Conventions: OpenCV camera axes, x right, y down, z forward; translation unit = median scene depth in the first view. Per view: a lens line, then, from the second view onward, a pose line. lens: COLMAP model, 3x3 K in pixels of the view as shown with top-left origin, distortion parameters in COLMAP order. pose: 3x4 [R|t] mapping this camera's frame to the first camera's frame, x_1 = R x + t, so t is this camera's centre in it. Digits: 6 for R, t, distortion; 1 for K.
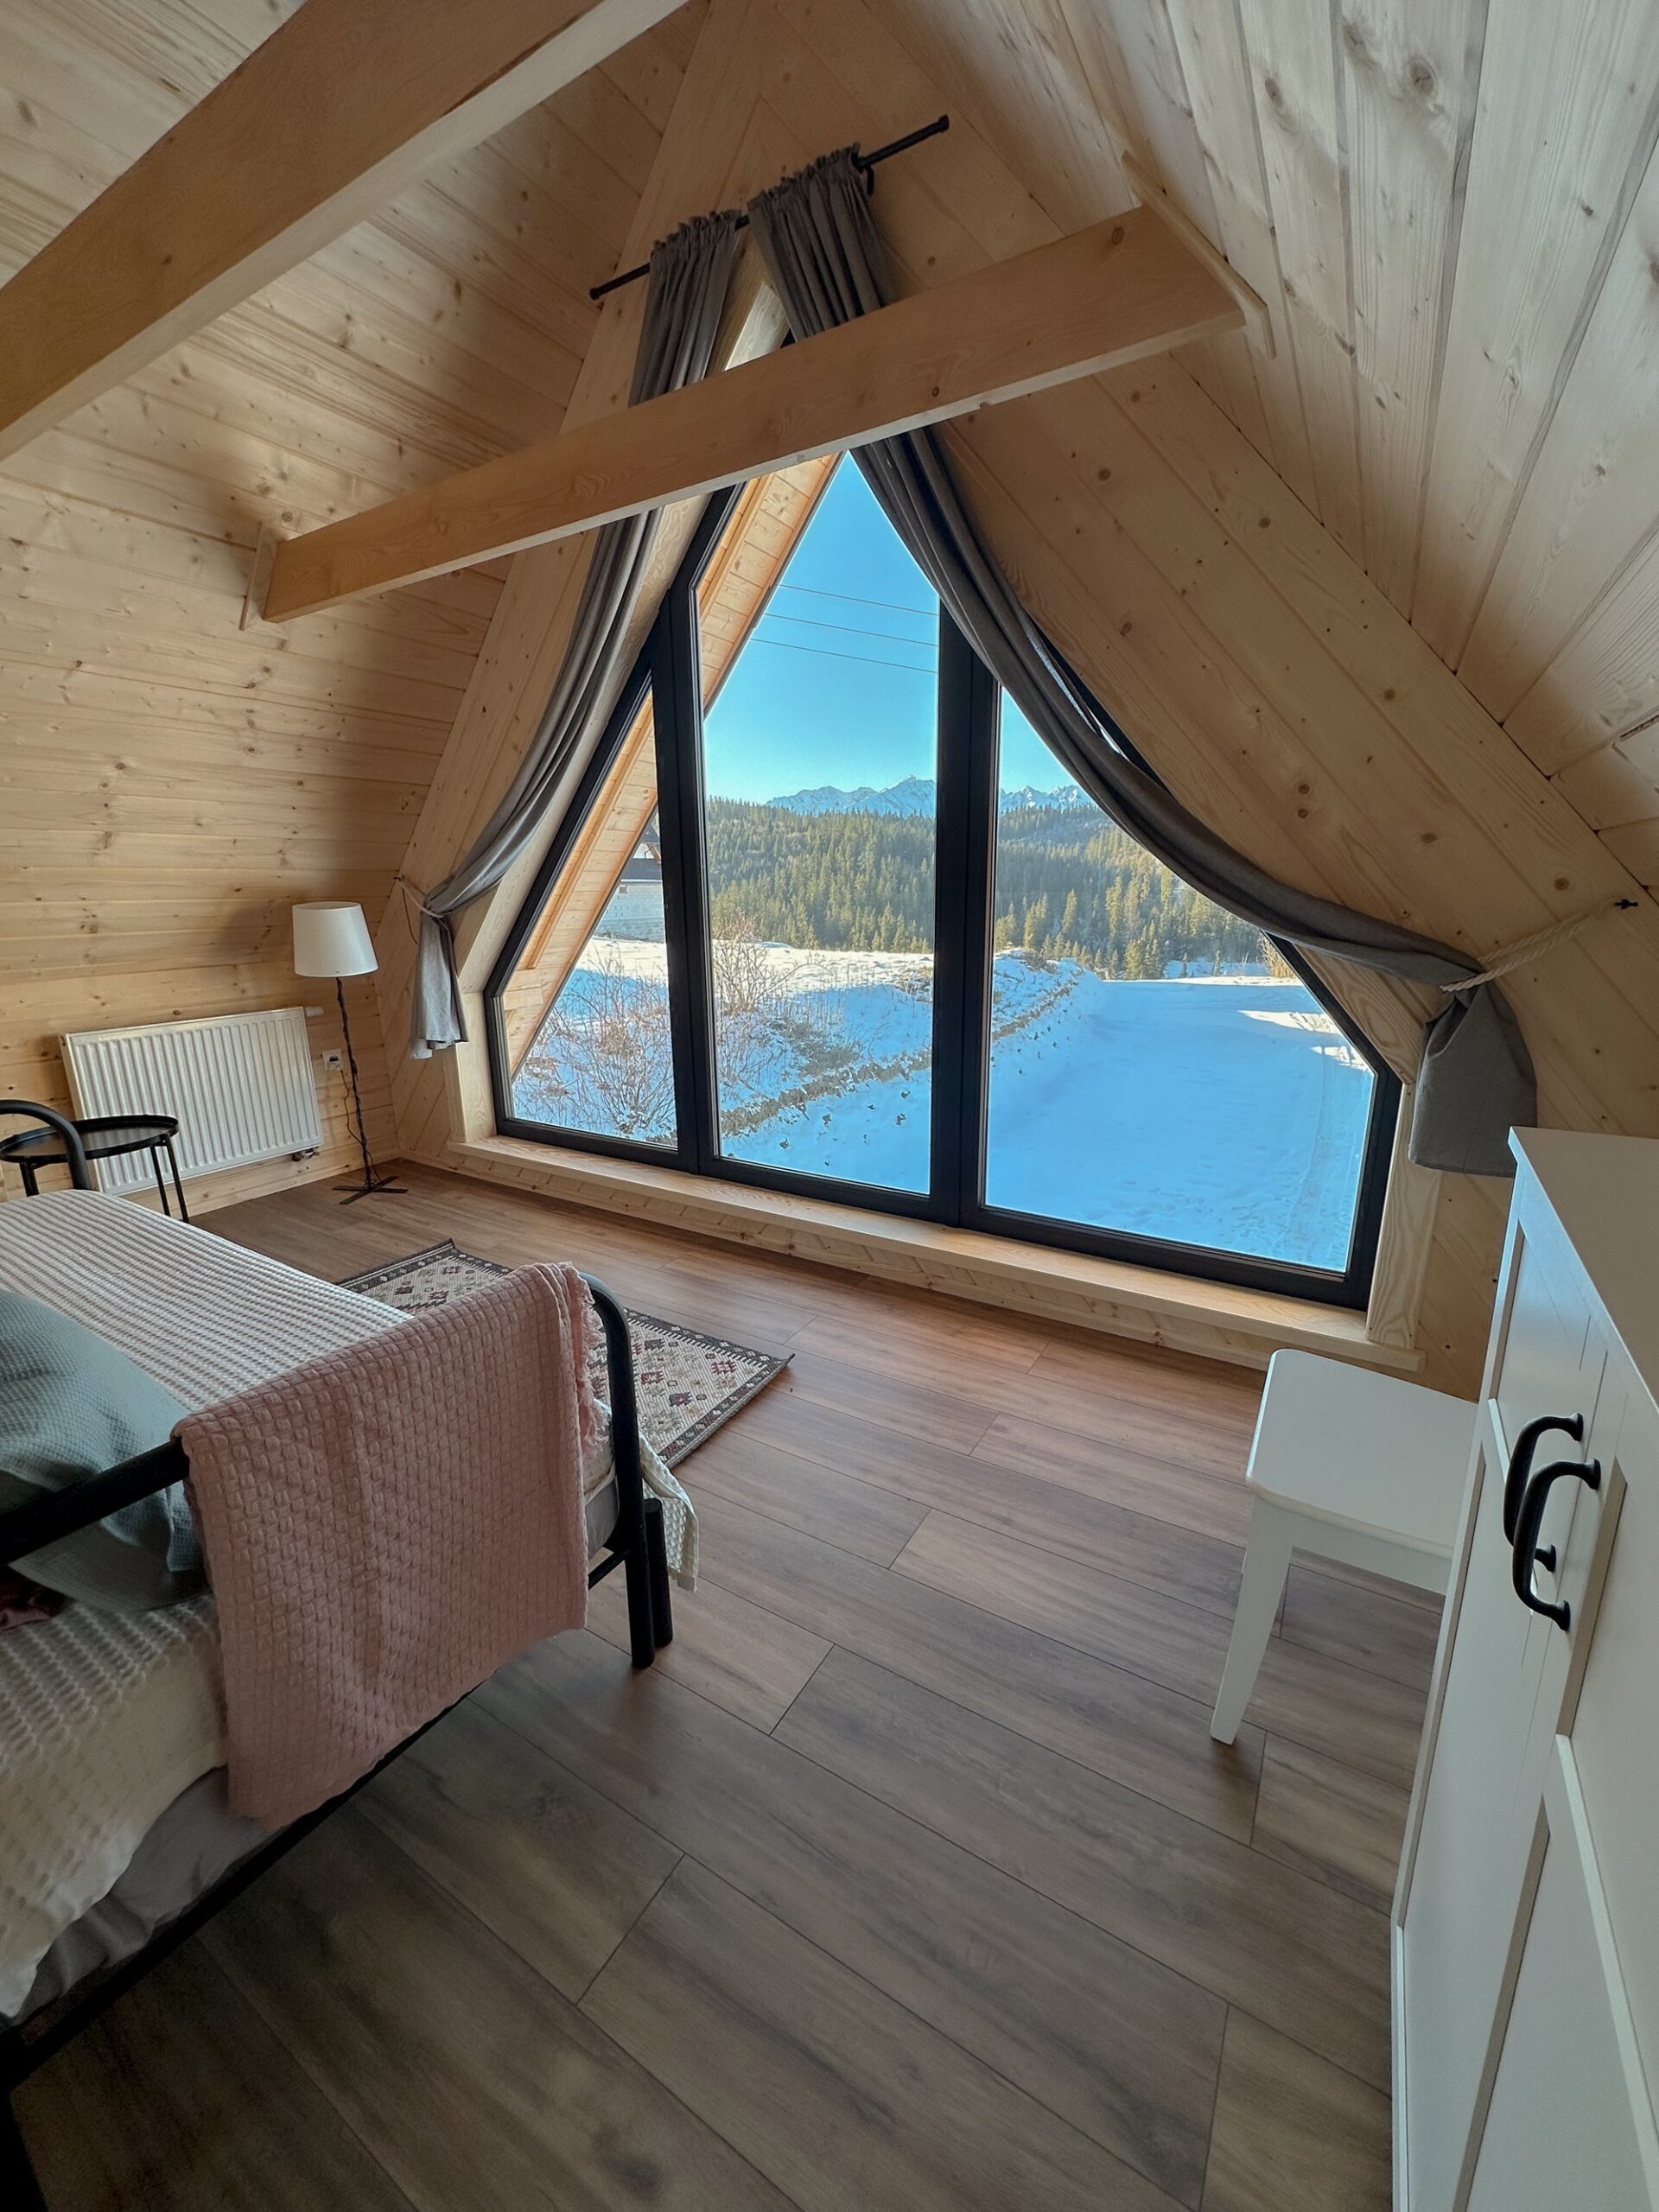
lens RADIAL K [[876.5, 0, 827.7], [0, 876.5, 1106.2], [0, 0, 1]] dist [-0.000441, 0.000222]
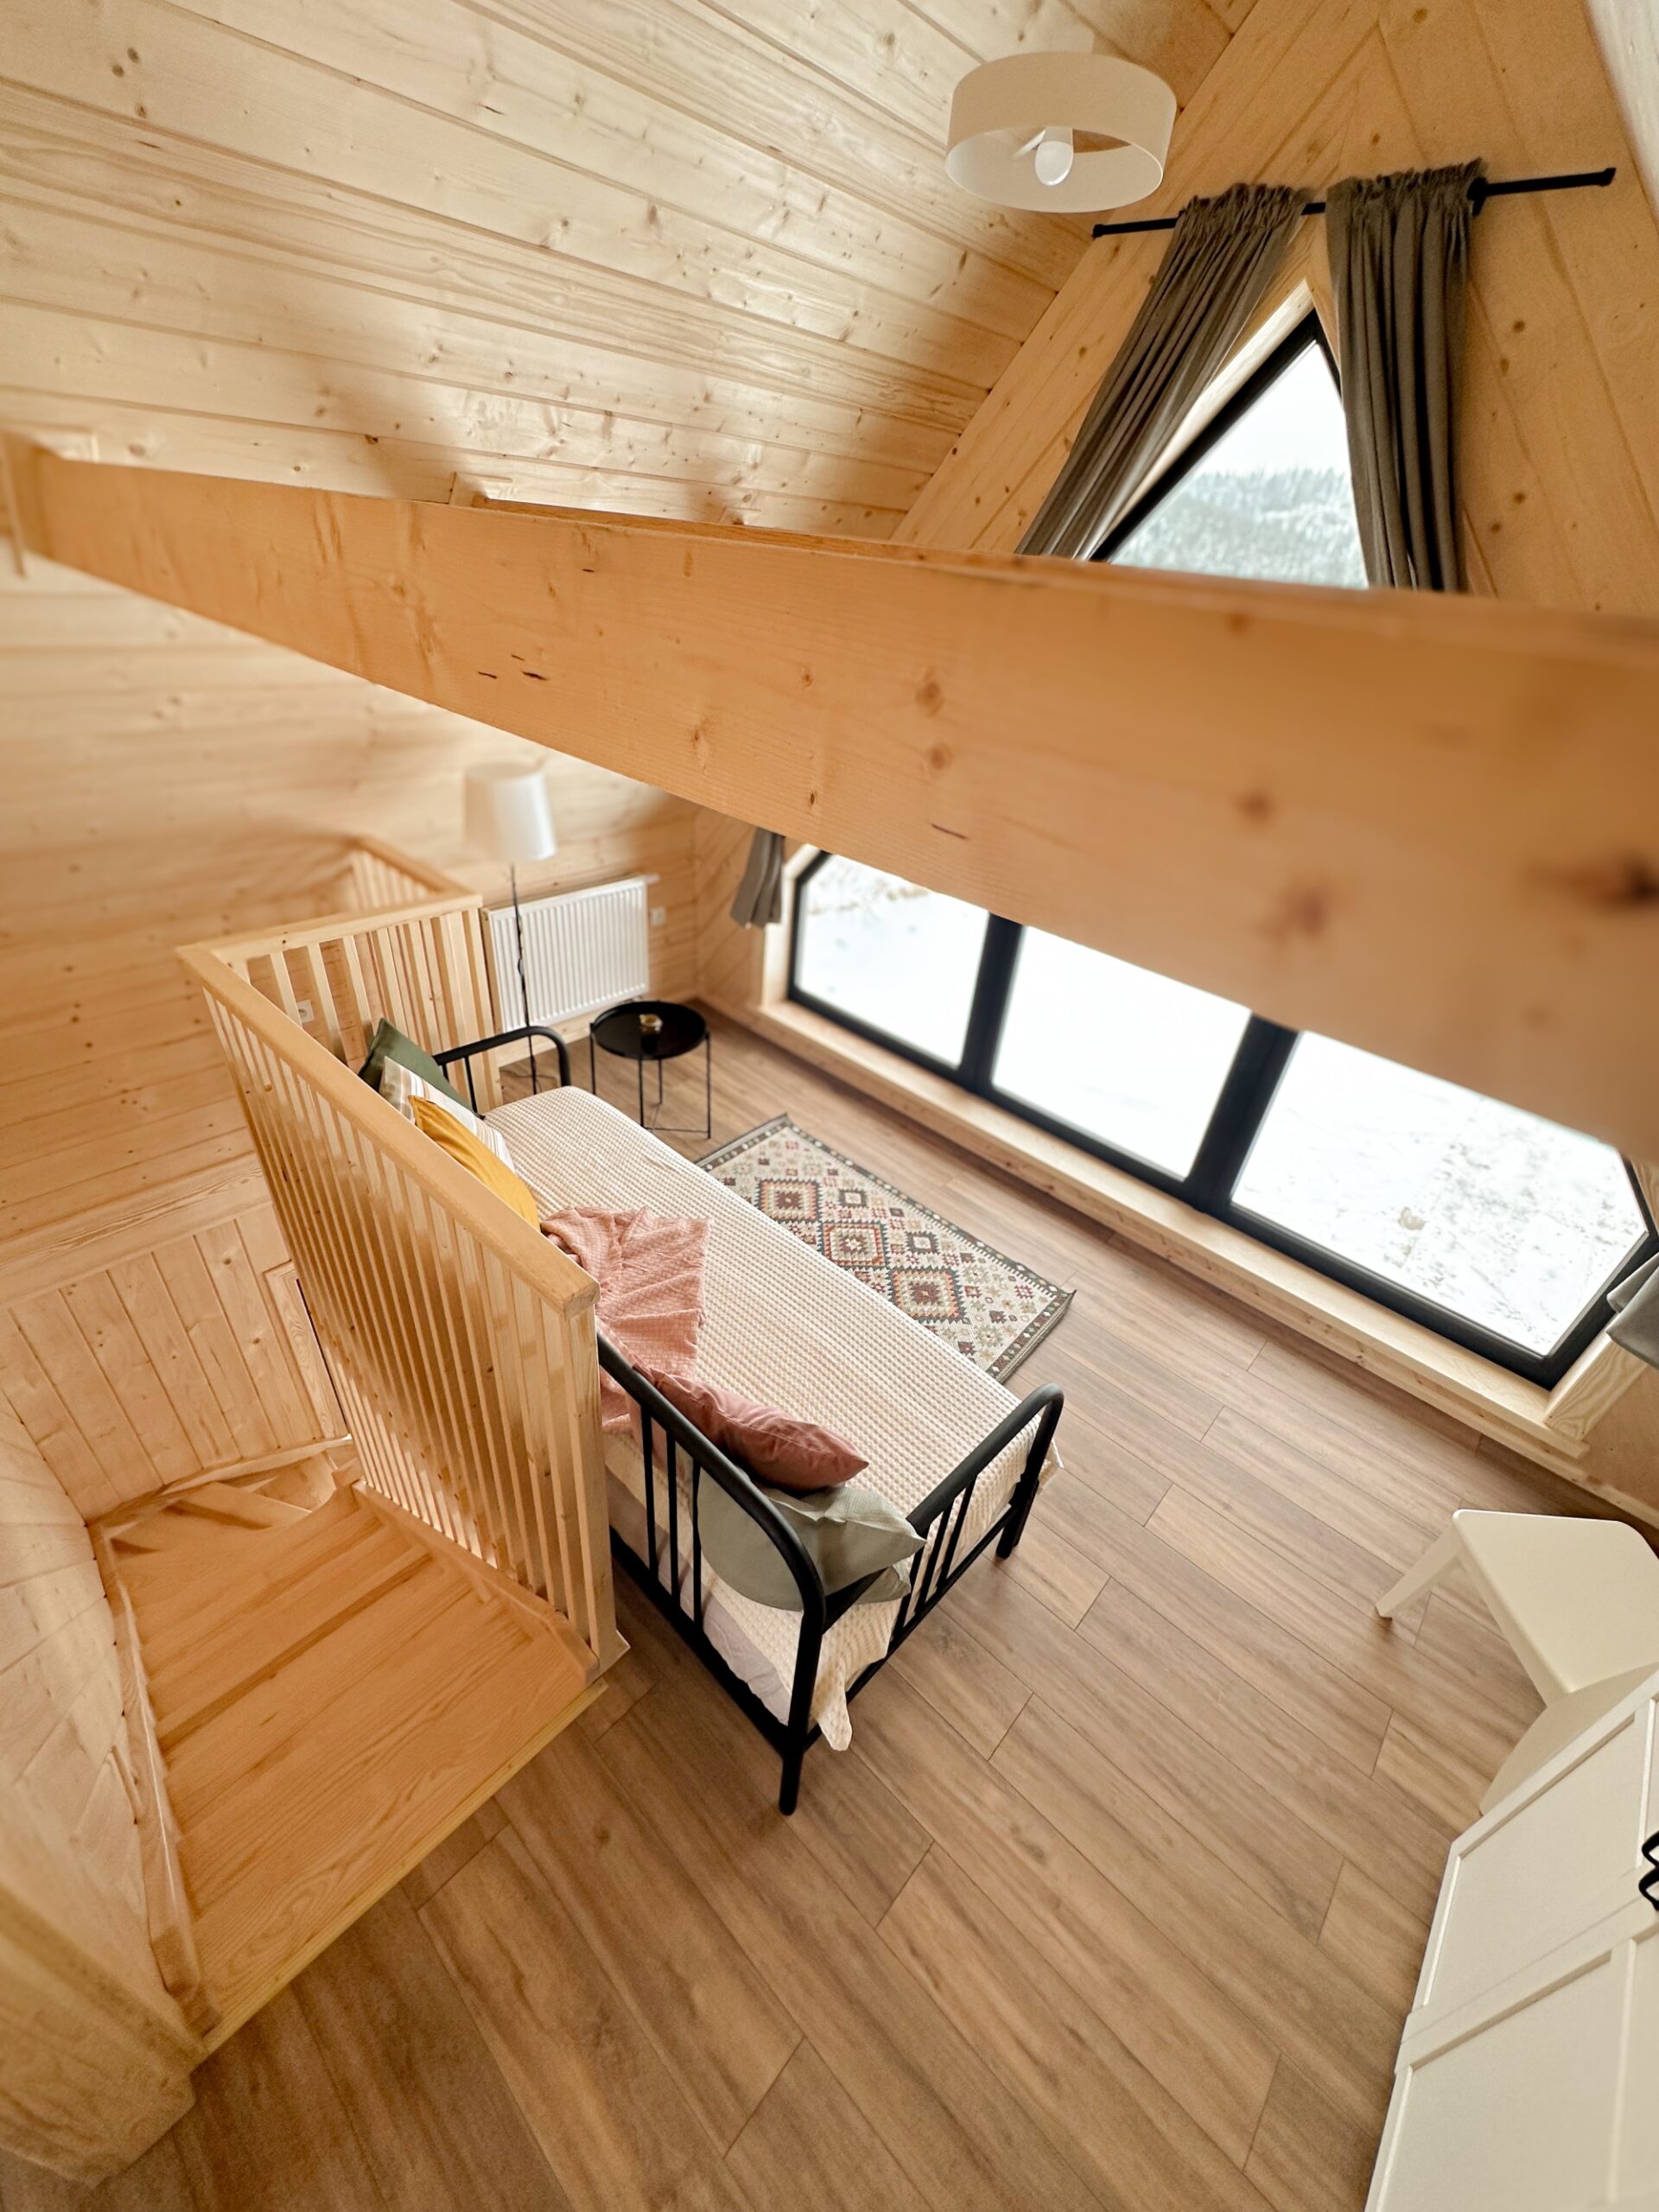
lens RADIAL K [[876.5, 0, 827.7], [0, 876.5, 1106.2], [0, 0, 1]] dist [-0.000441, 0.000222]
pose [[0.976185, 0.187130, -0.109751, -0.393067], [-0.141856, 0.933371, 0.329689, -0.507732], [0.164133, -0.306269, 0.937689, -0.235642]]
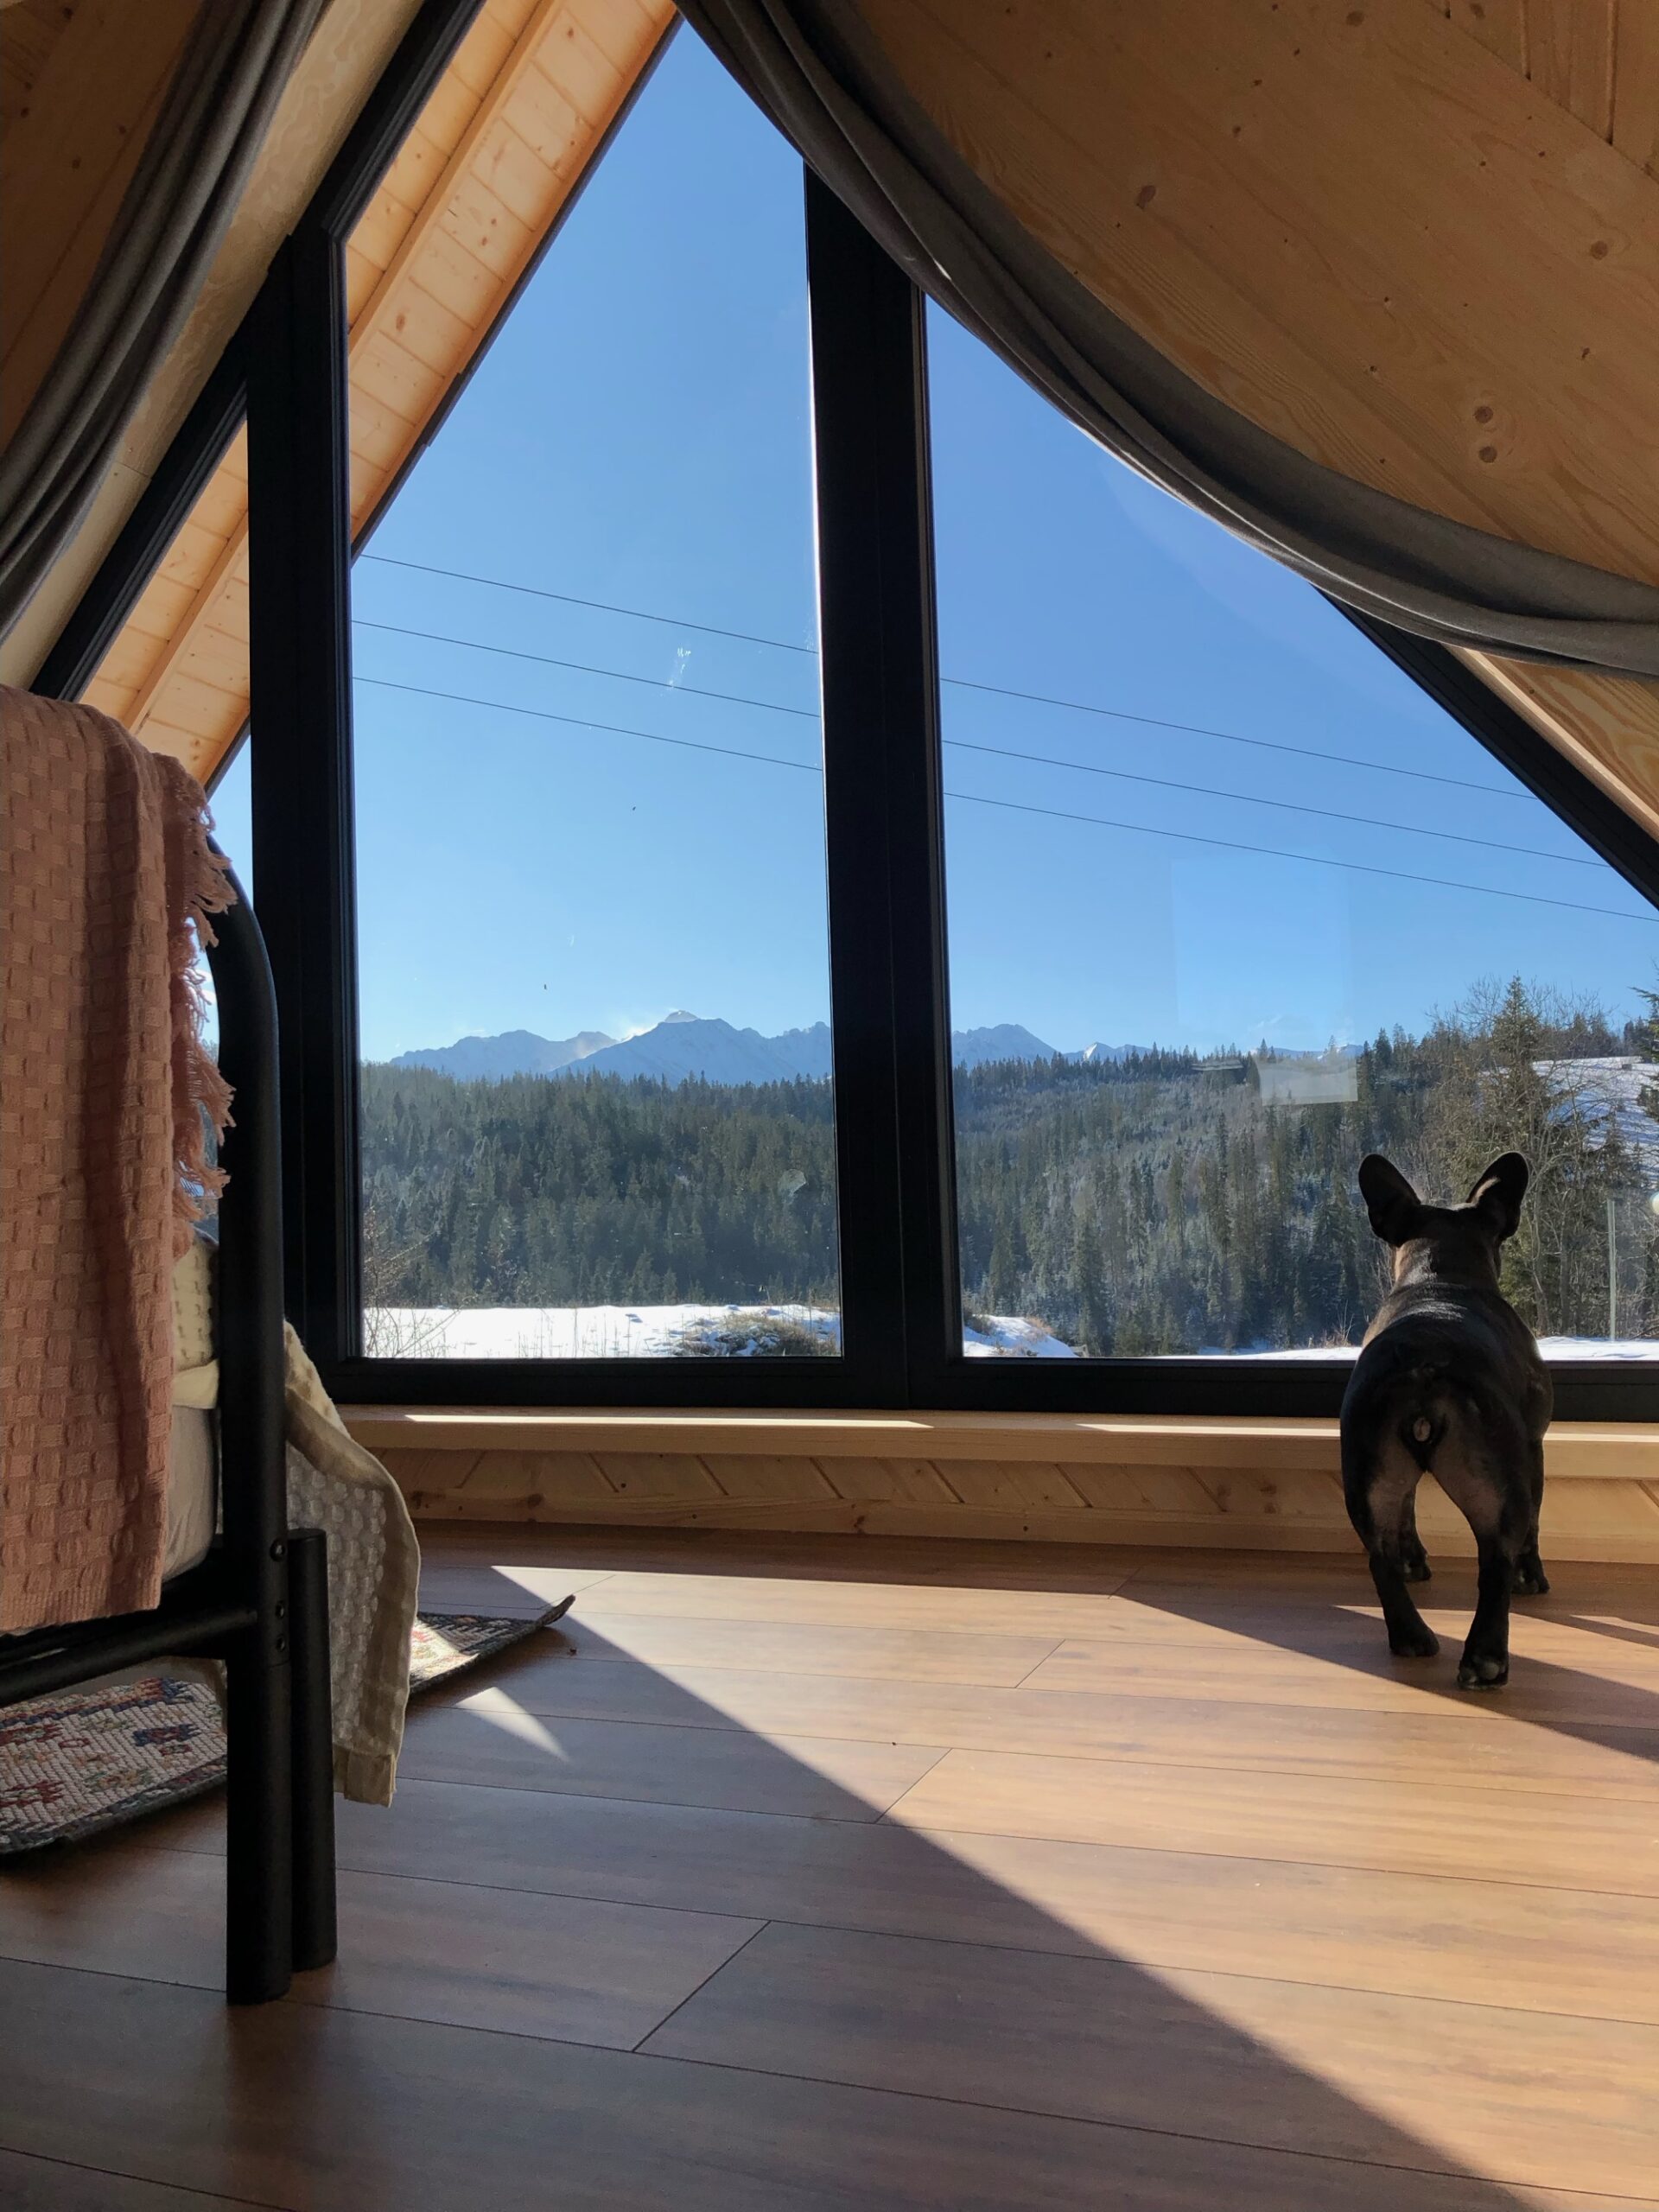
lens RADIAL K [[1816.2, 0, 823.3], [0, 1816.2, 1107.5], [0, 0, 1]] dist [0.003238, 0.002965]
pose [[0.986020, -0.011687, 0.166215, -0.082110], [0.061974, 0.951693, -0.300730, 0.435791], [-0.154671, 0.306827, 0.939113, 0.112804]]
